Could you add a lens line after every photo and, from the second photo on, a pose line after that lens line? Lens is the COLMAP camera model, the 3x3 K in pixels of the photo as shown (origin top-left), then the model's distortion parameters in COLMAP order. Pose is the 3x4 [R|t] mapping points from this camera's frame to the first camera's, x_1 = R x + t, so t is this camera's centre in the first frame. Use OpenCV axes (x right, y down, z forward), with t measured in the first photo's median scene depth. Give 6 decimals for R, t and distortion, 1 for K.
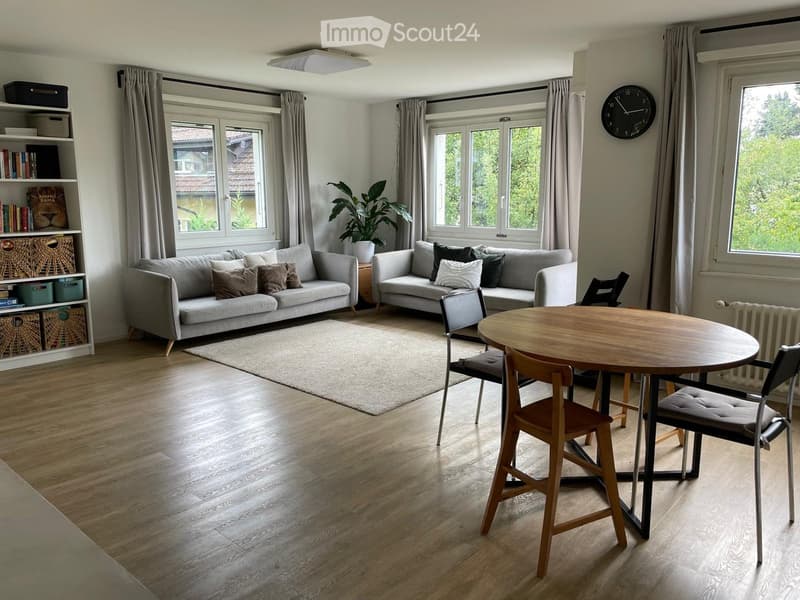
lens RADIAL K [[604.3, 0, 398.9], [0, 604.3, 301.5], [0, 0, 1]] dist [-0.004004, -0.004834]
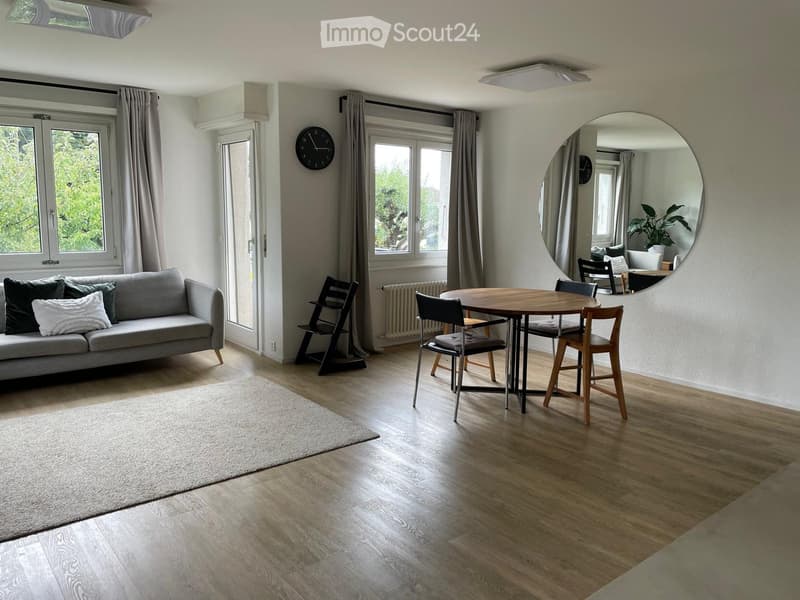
lens RADIAL K [[604.3, 0, 398.9], [0, 604.3, 297.0], [0, 0, 1]] dist [-0.004004, -0.004834]
pose [[0.139558, -0.136613, 0.980745, -0.840756], [0.160115, 0.980517, 0.113797, -0.124028], [-0.977183, 0.141151, 0.158713, 0.663533]]
